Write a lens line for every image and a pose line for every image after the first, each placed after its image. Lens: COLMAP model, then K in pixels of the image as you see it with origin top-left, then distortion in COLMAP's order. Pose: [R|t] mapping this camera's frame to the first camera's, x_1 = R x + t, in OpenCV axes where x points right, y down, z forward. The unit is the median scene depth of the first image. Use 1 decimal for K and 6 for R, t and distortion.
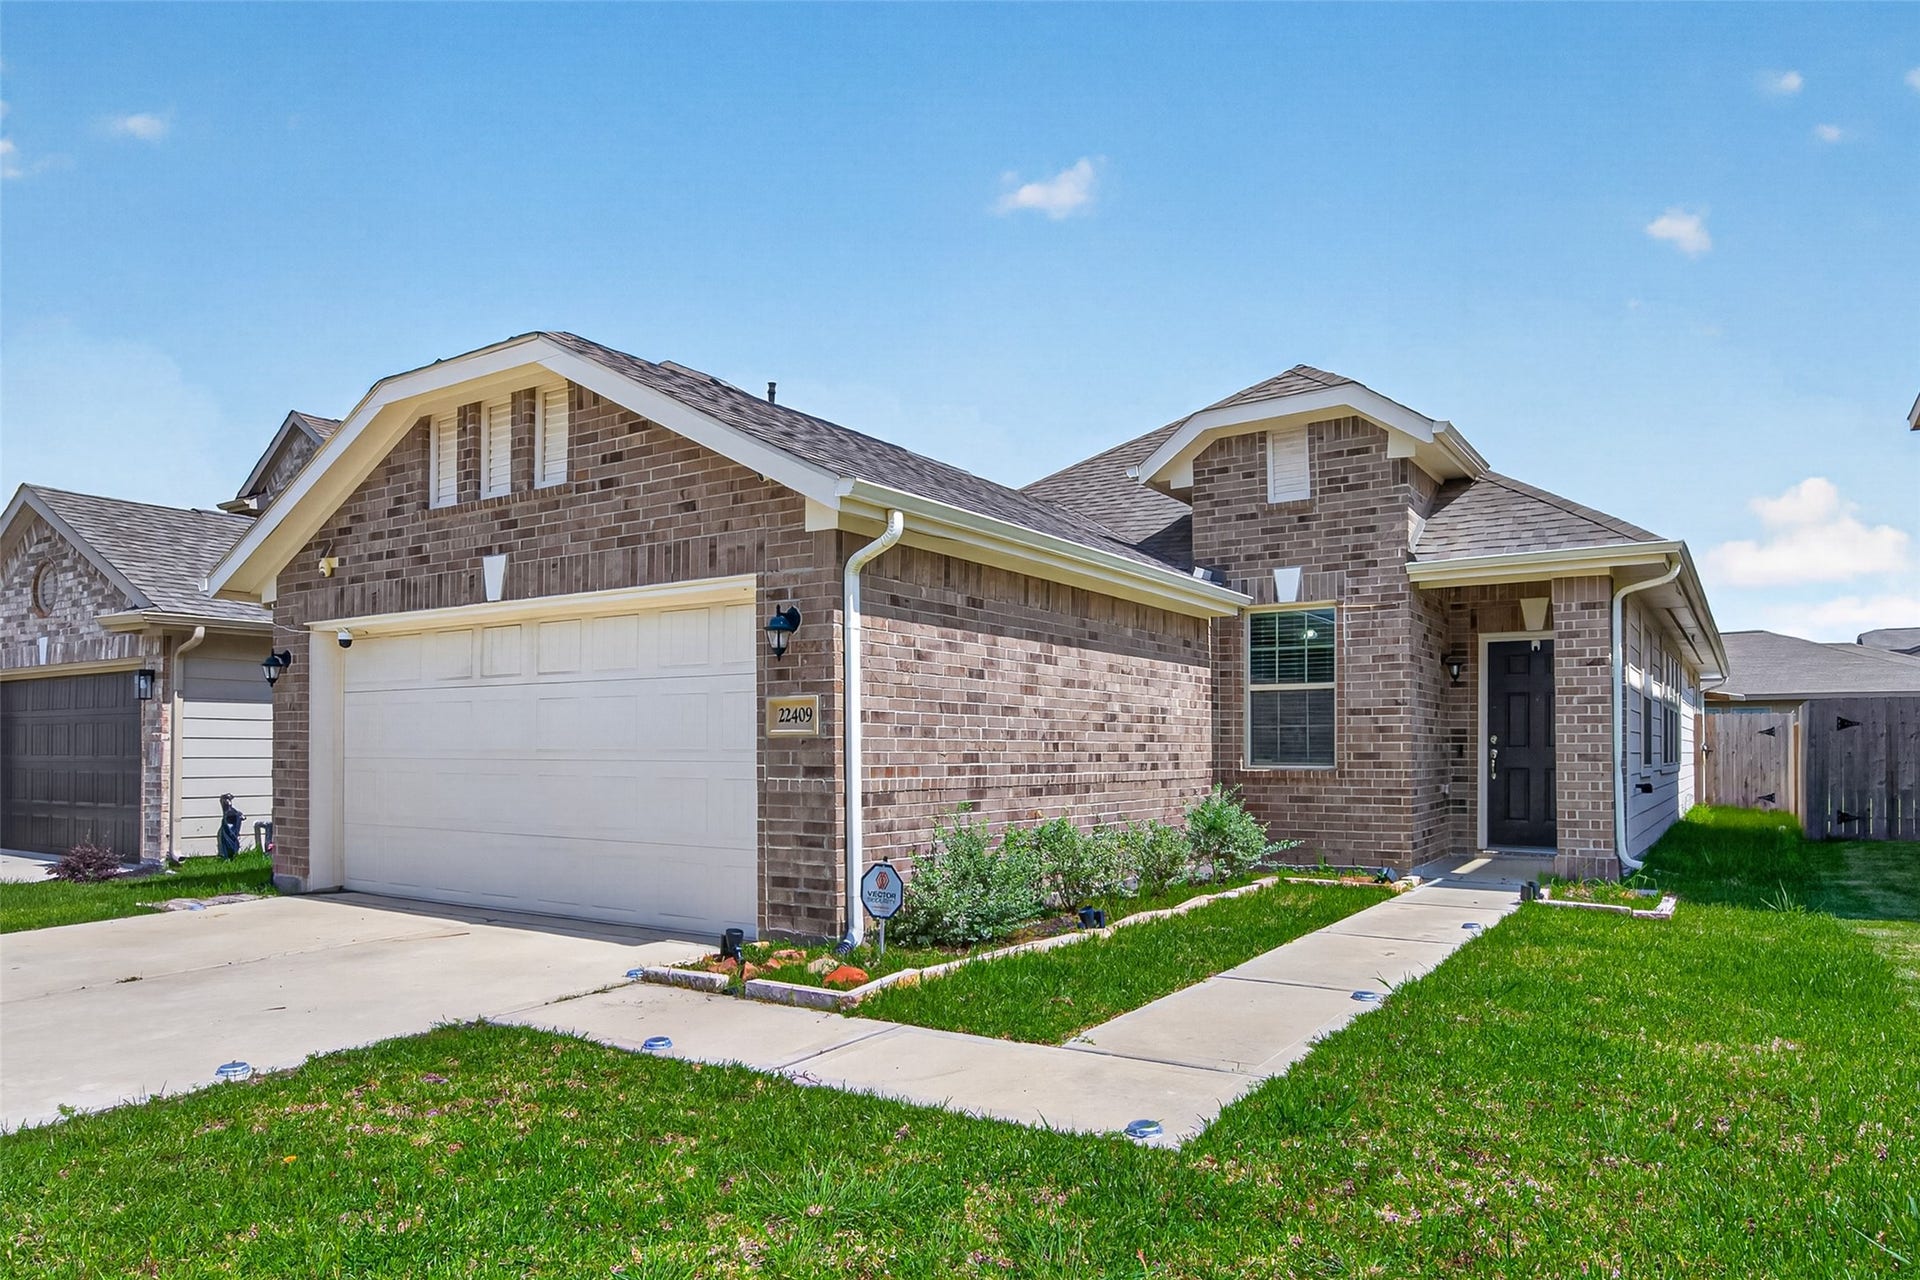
lens RADIAL K [[1206.3, 0, 960.7], [0, 1206.3, 732.0], [0, 0, 1]] dist [-0.003360, -0.000577]
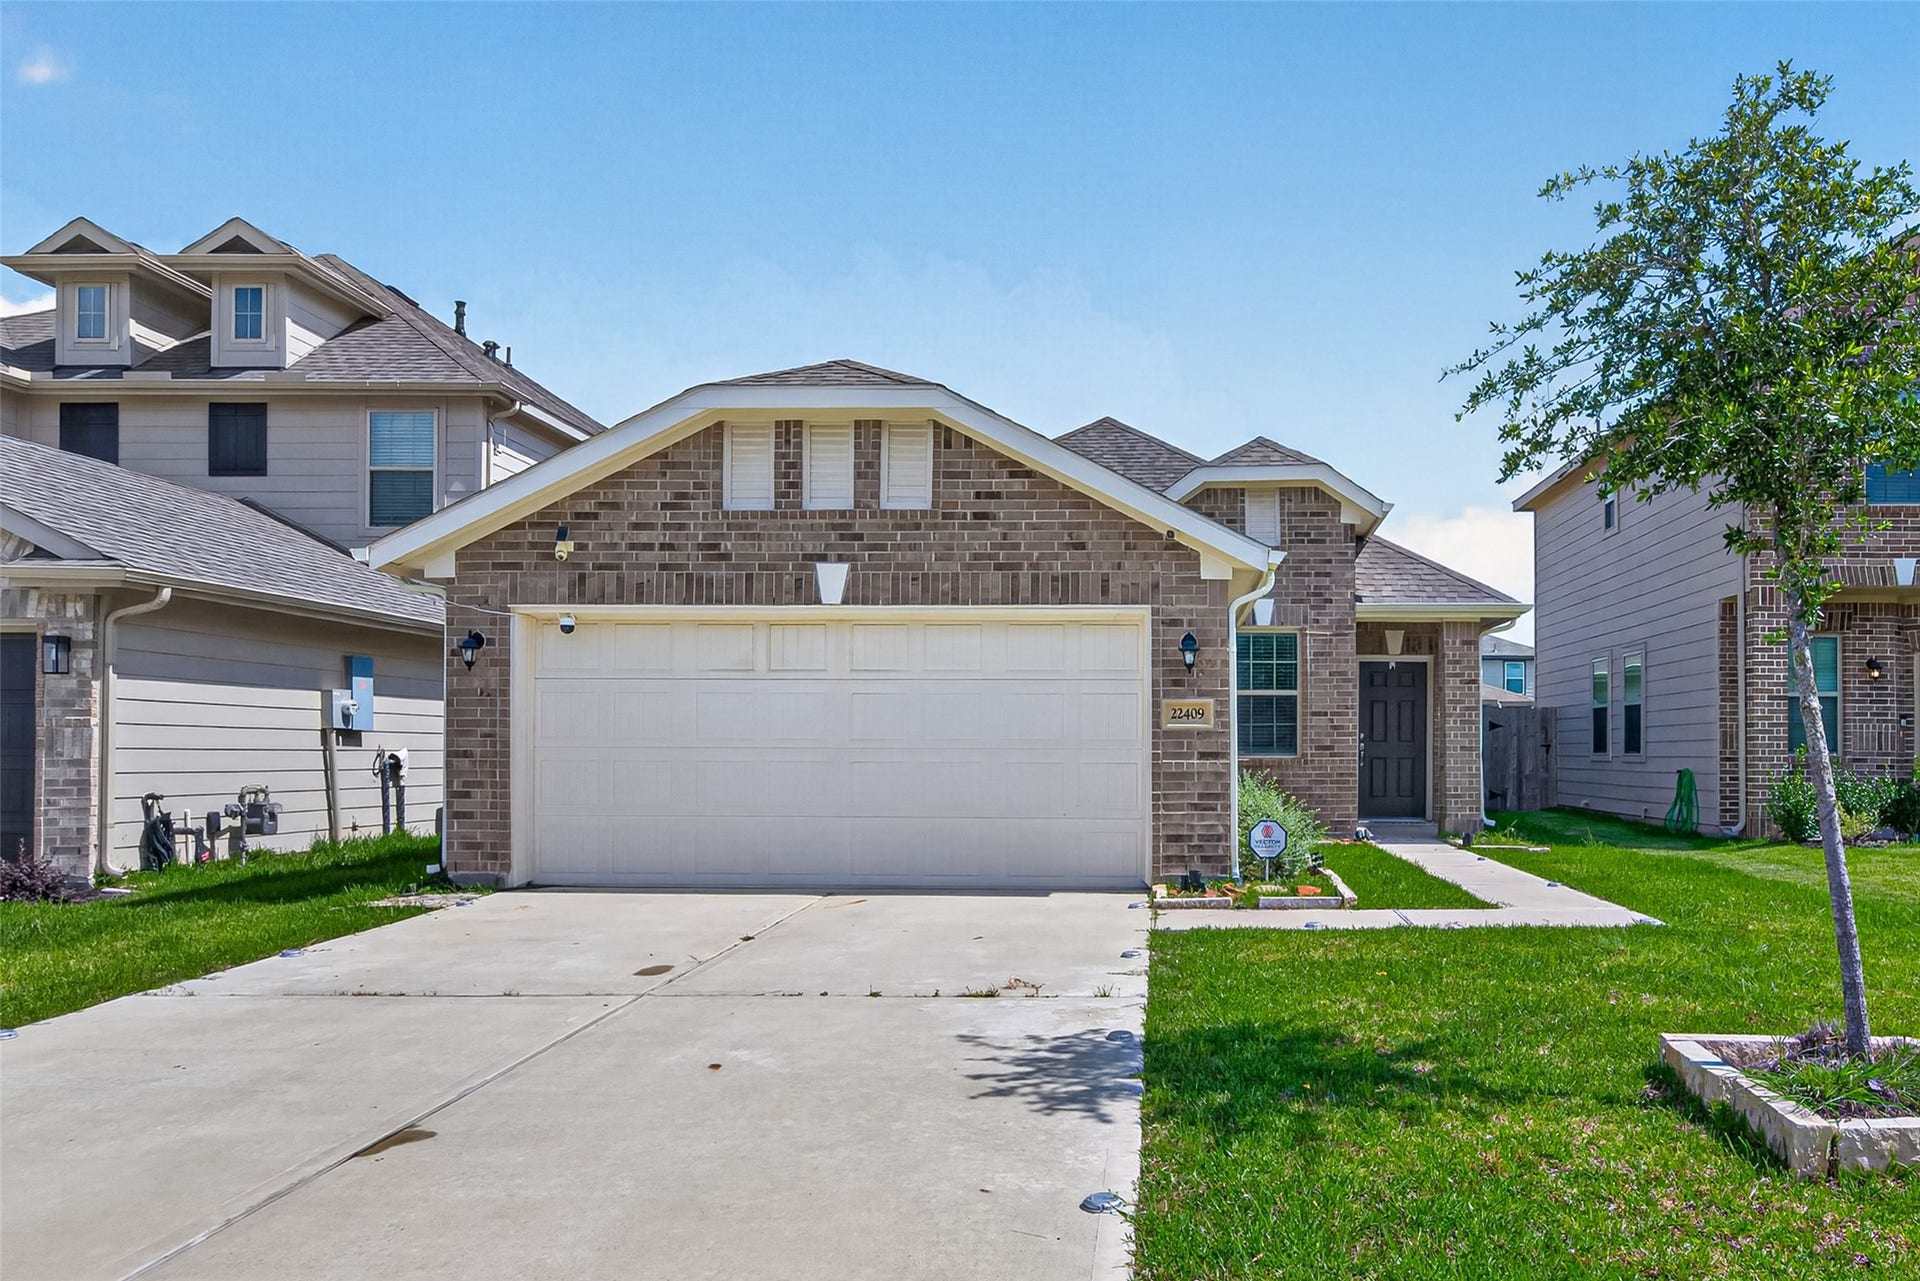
lens RADIAL K [[1420.7, 0, 1183.8], [0, 1420.7, 706.8], [0, 0, 1]] dist [-0.007100, 0.000043]
pose [[0.833332, 0.017454, 0.552498, -0.687139], [-0.009437, 0.999805, -0.017351, 0.004054], [-0.552693, 0.009245, 0.833334, -0.214302]]
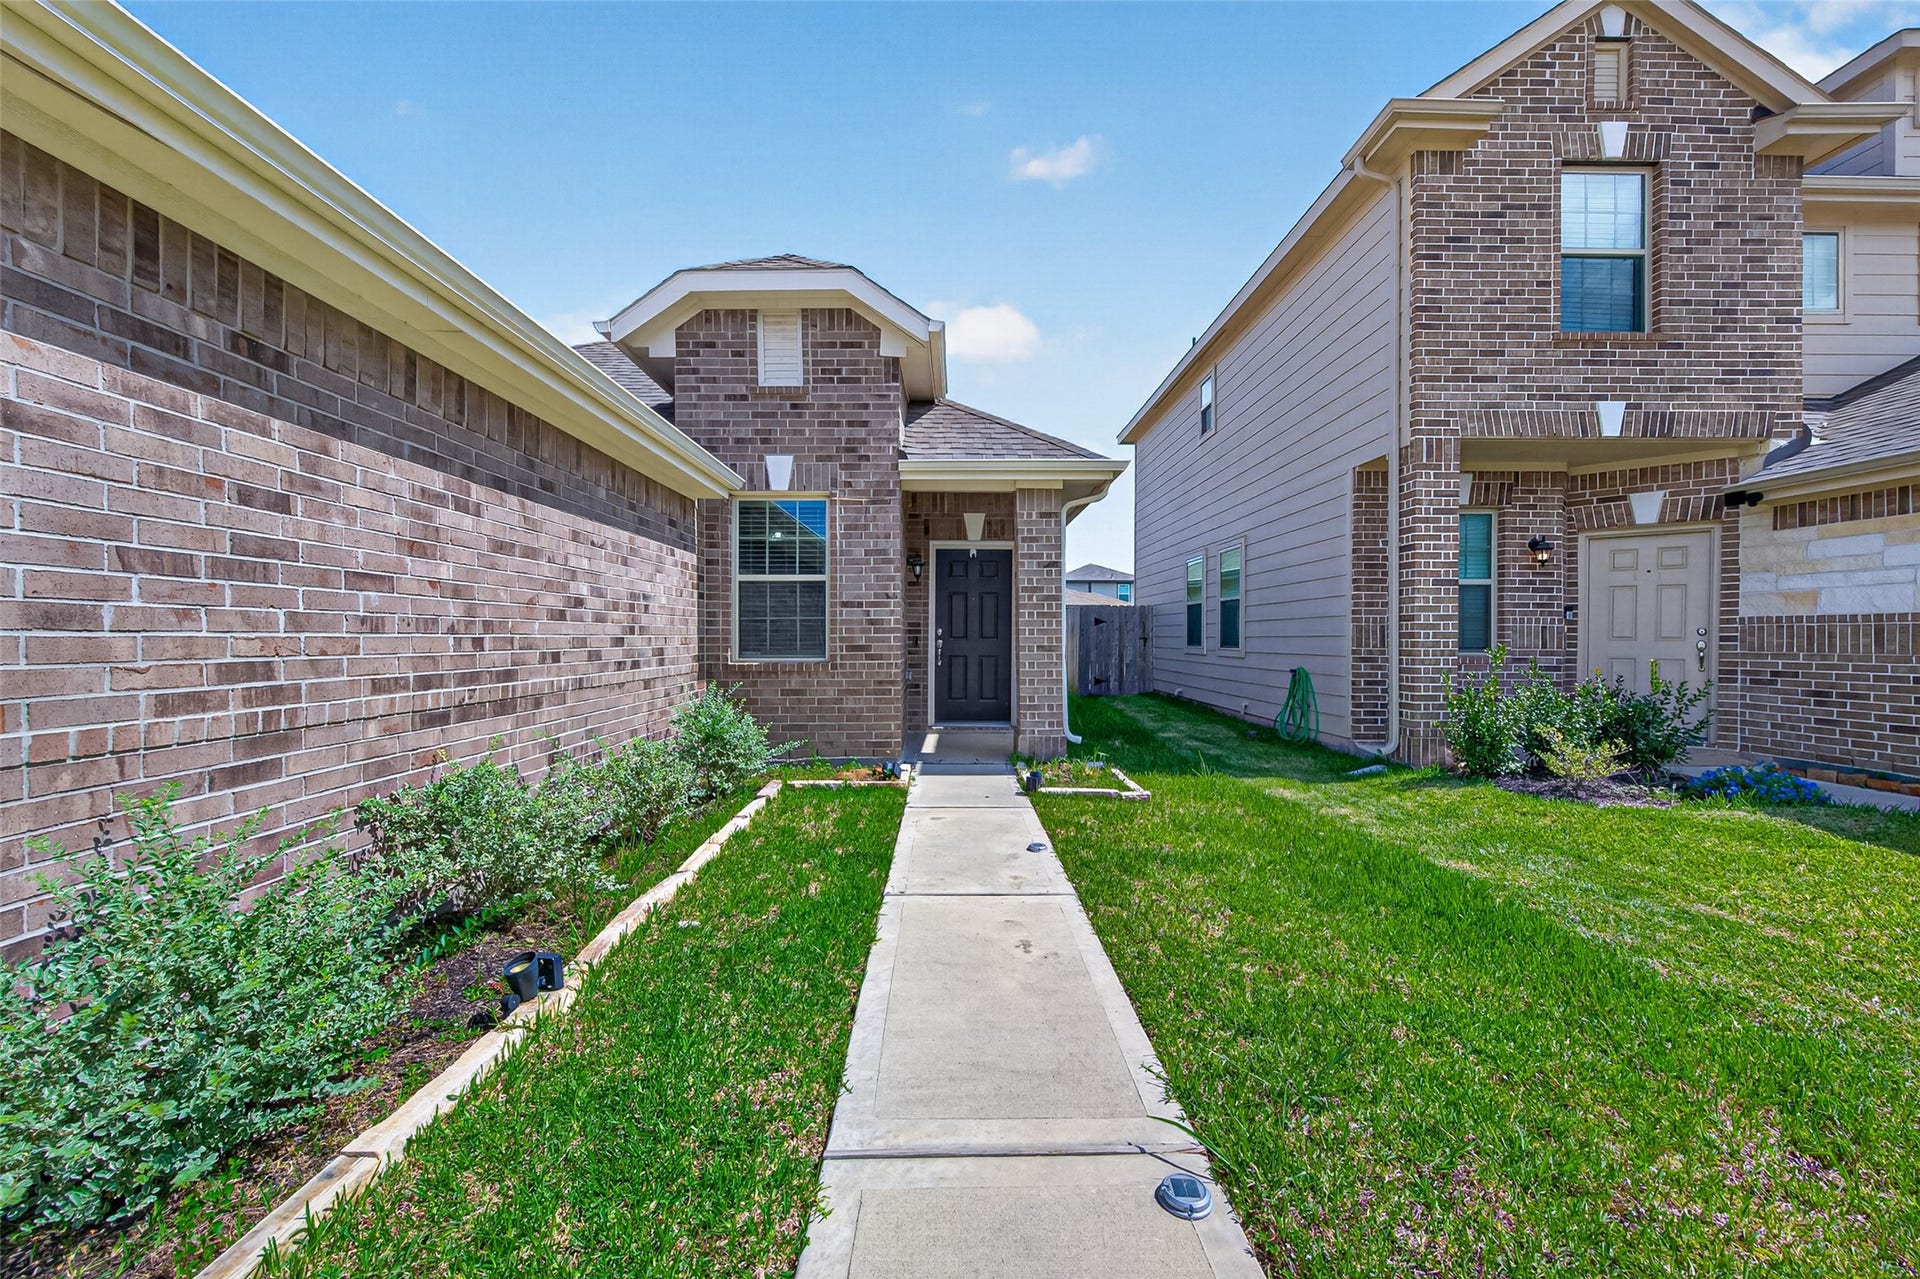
lens RADIAL K [[743.7, 0, 960.0], [0, 743.7, 639.5], [0, 0, 1]] dist [0.002038, 0.000010]
pose [[0.828209, -0.003738, 0.560406, 0.060880], [-0.007567, 0.999812, 0.017852, 0.000887], [-0.560368, -0.019026, 0.828025, 0.465186]]
